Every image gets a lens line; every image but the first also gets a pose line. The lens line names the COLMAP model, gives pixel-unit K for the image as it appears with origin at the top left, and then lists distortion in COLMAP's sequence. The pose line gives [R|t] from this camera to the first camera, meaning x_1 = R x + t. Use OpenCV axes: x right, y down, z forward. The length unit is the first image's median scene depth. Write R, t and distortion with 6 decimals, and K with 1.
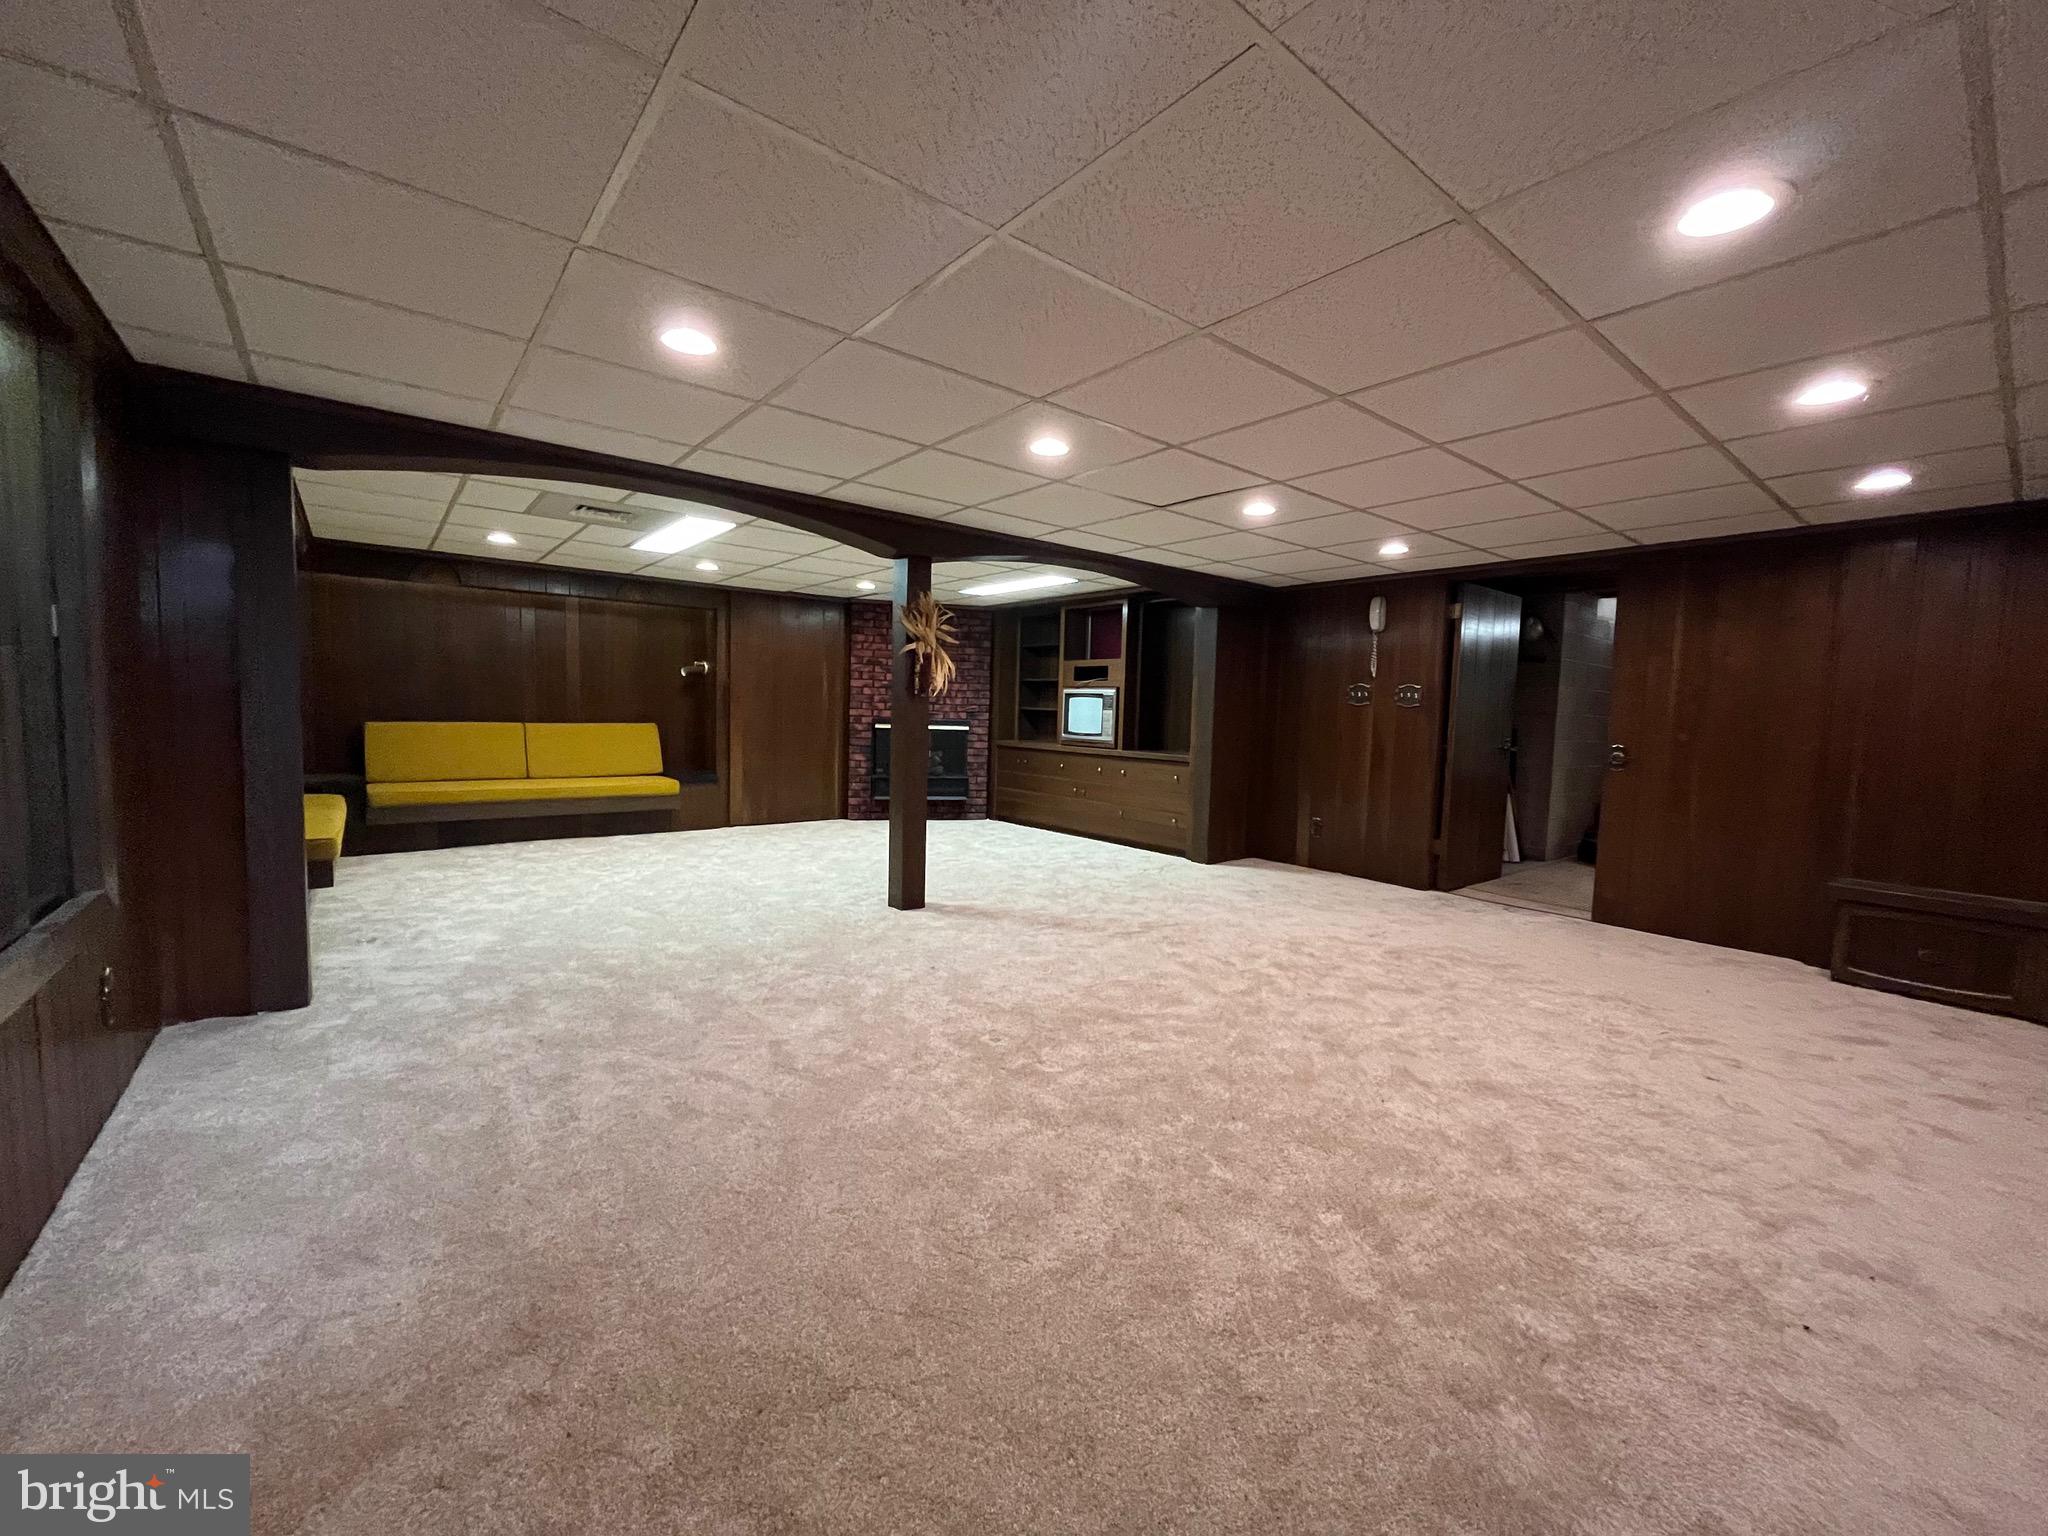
lens RADIAL K [[822.4, 0, 1034.2], [0, 822.4, 756.1], [0, 0, 1]] dist [-0.004403, 0.000753]
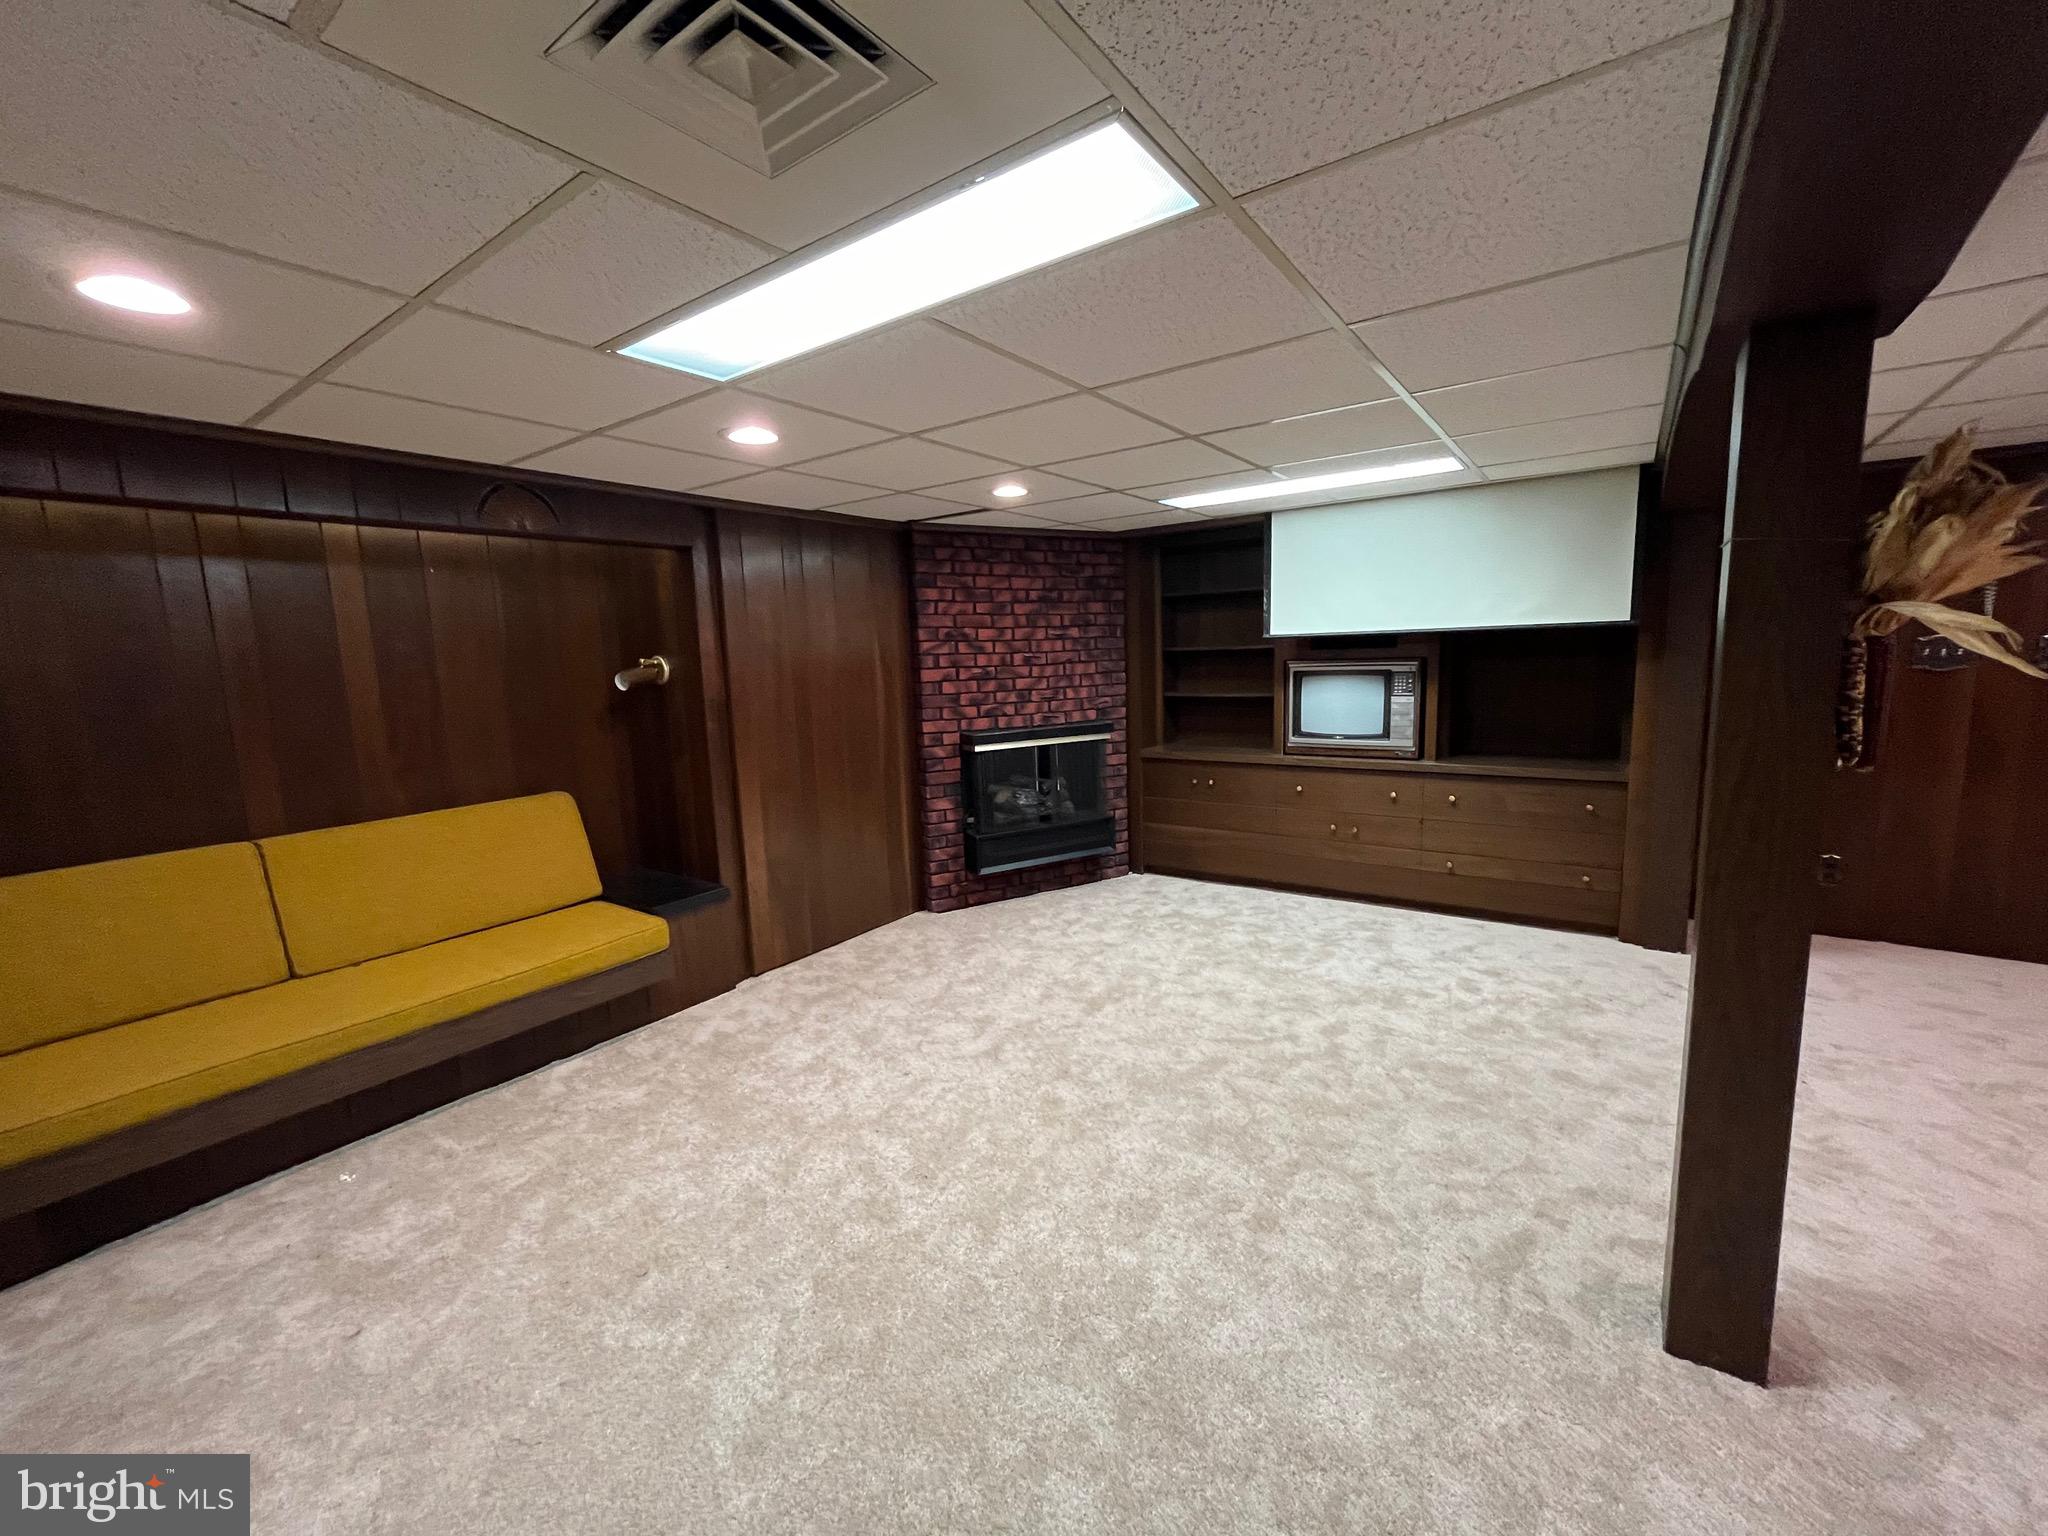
lens RADIAL K [[822.4, 0, 1023.1], [0, 822.4, 771.5], [0, 0, 1]] dist [-0.004403, 0.000753]
pose [[0.954638, -0.105387, 0.278497, -0.318202], [0.079716, 0.991588, 0.101977, -0.076009], [-0.286901, -0.075150, 0.955008, 0.437858]]
